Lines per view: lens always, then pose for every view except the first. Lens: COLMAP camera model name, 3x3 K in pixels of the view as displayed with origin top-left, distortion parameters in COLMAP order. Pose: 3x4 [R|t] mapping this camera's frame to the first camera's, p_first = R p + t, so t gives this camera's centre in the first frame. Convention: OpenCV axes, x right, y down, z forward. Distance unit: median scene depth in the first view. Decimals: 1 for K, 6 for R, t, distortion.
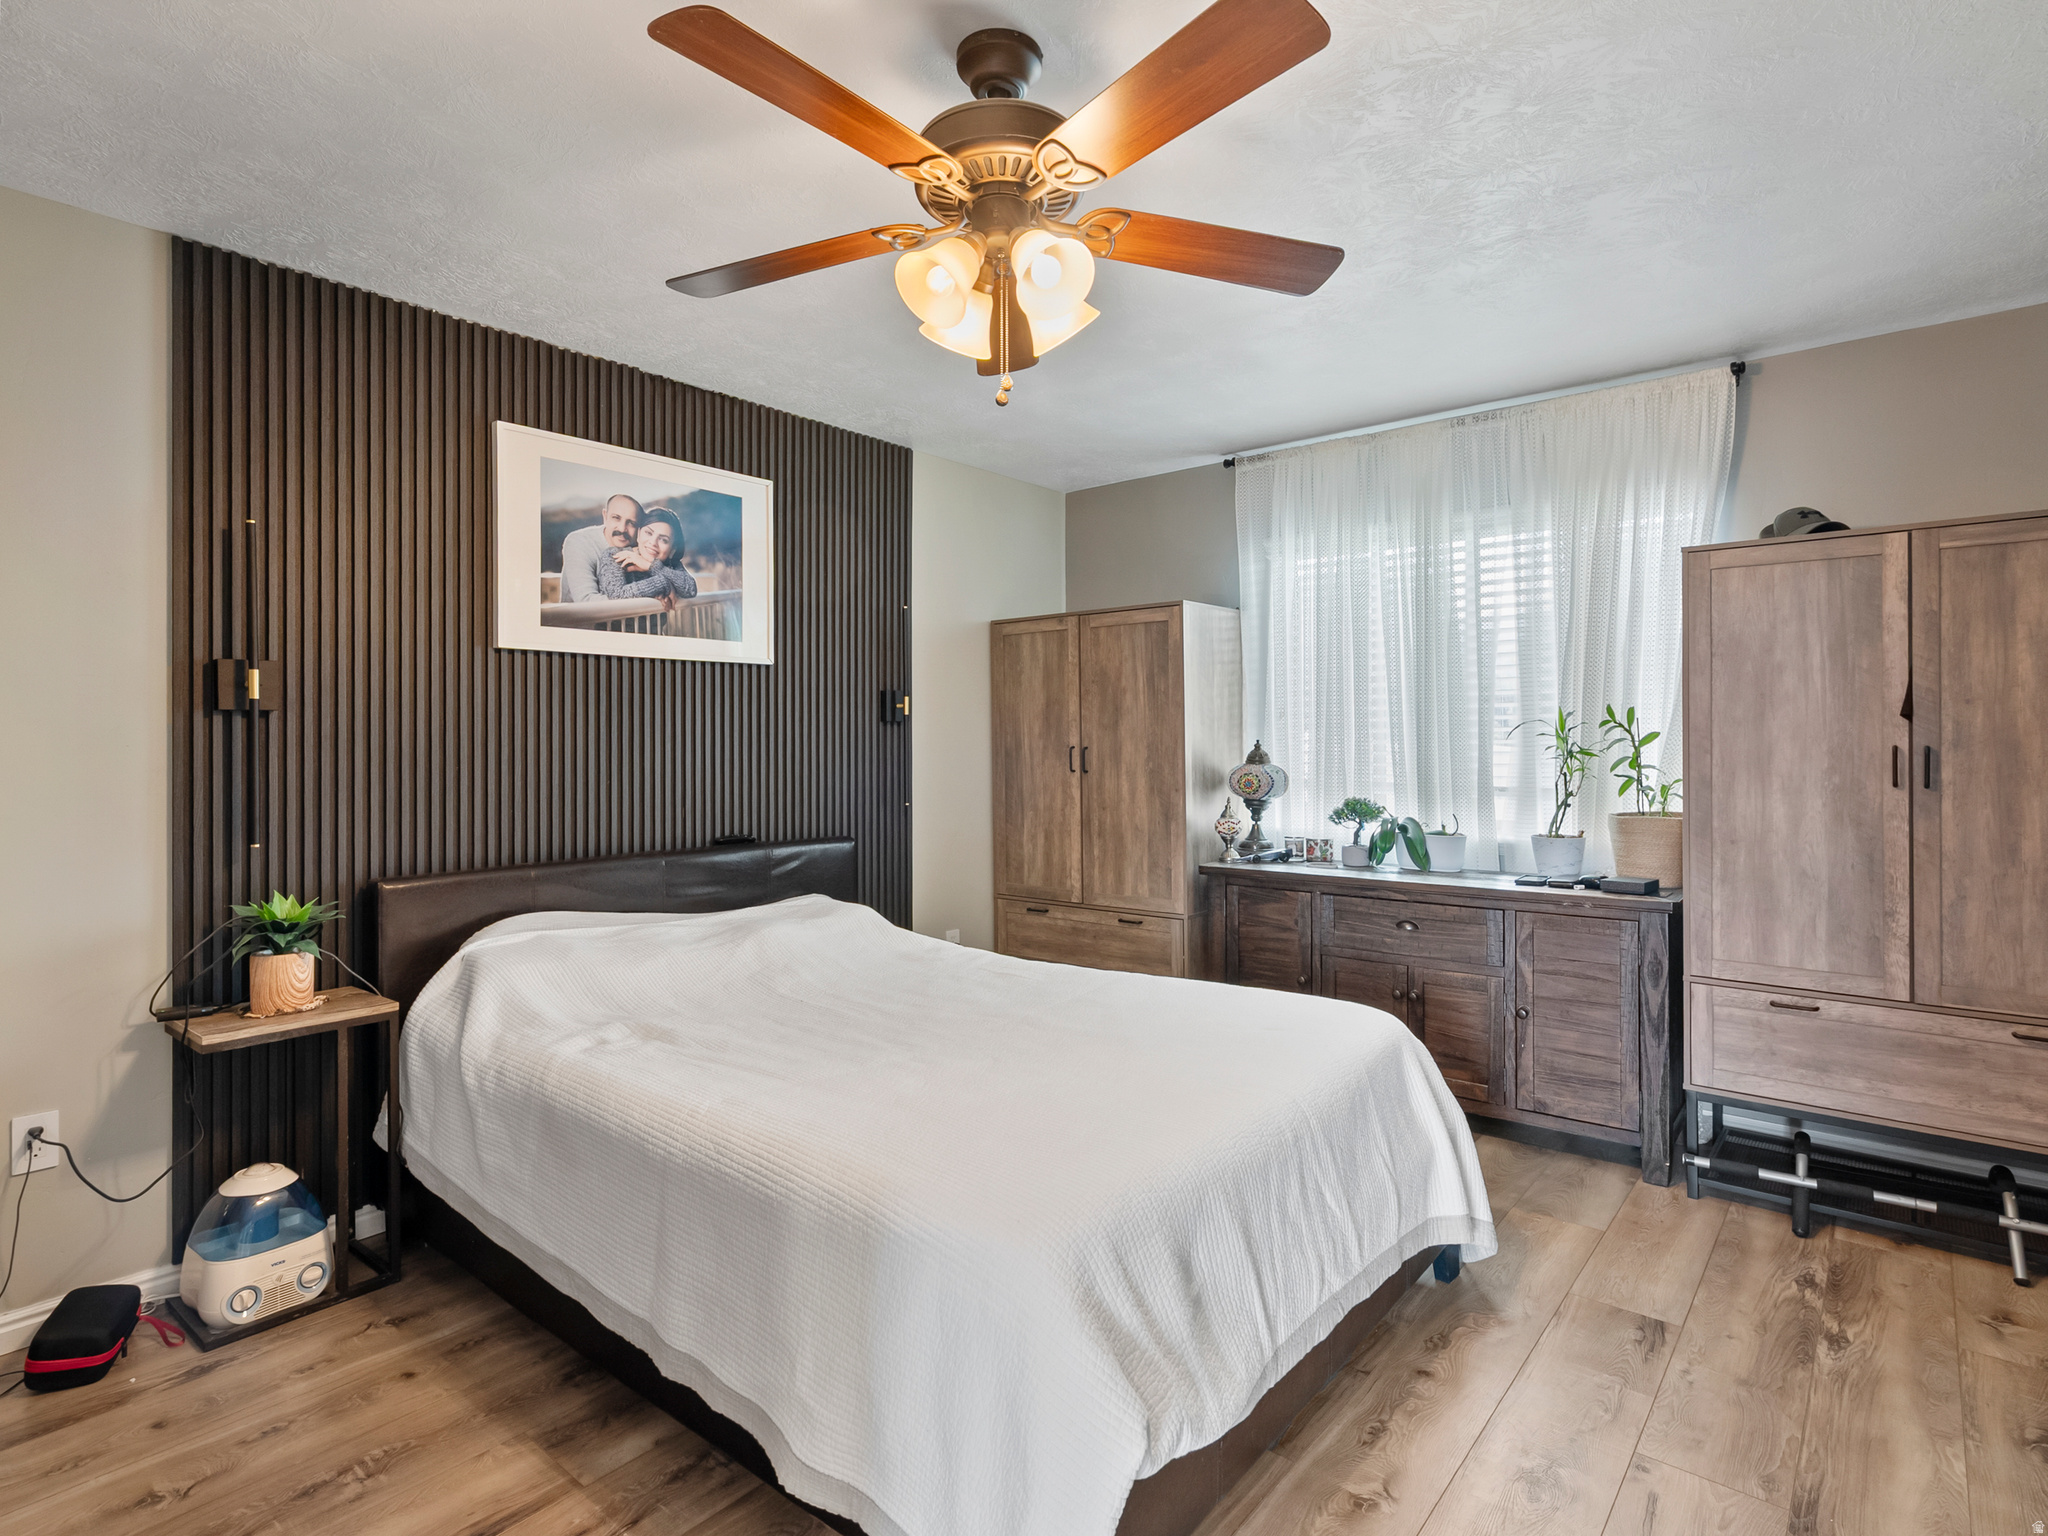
lens RADIAL K [[1042.1, 0, 1020.2], [0, 1042.1, 748.6], [0, 0, 1]] dist [-0.004631, 0.005199]
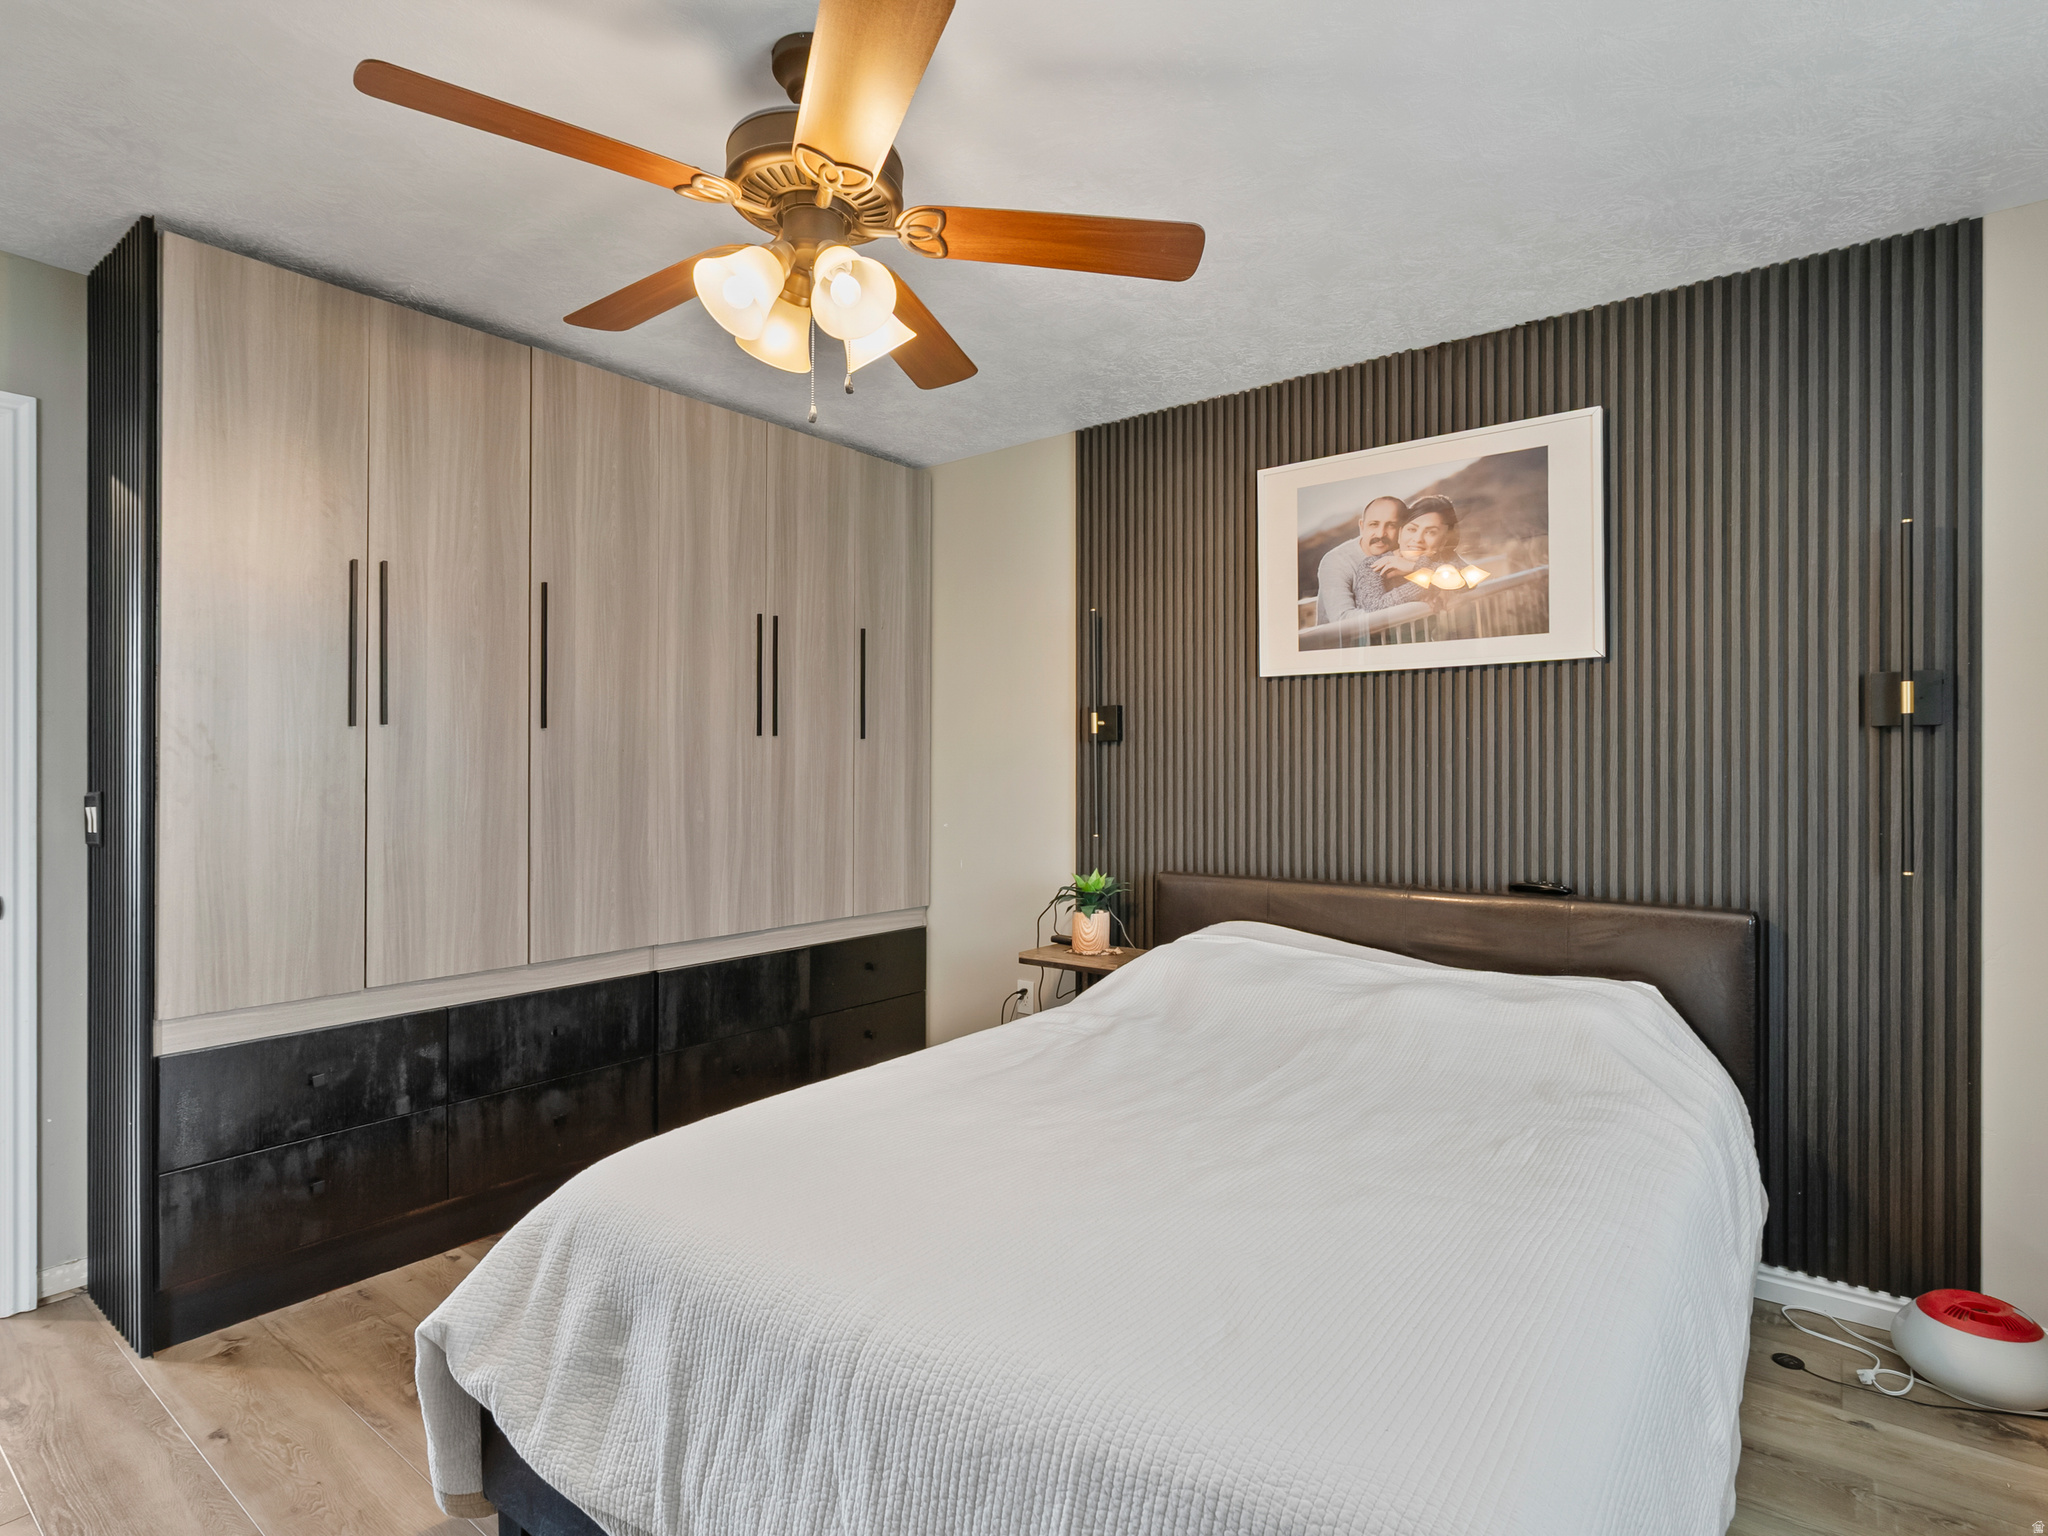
lens RADIAL K [[1042.1, 0, 1034.0], [0, 1042.1, 763.3], [0, 0, 1]] dist [-0.004631, 0.005199]
pose [[0.058310, 0.003530, -0.998292, 0.531167], [-0.005638, 0.999979, 0.003207, -0.007326], [0.998283, 0.005441, 0.058329, 0.638511]]
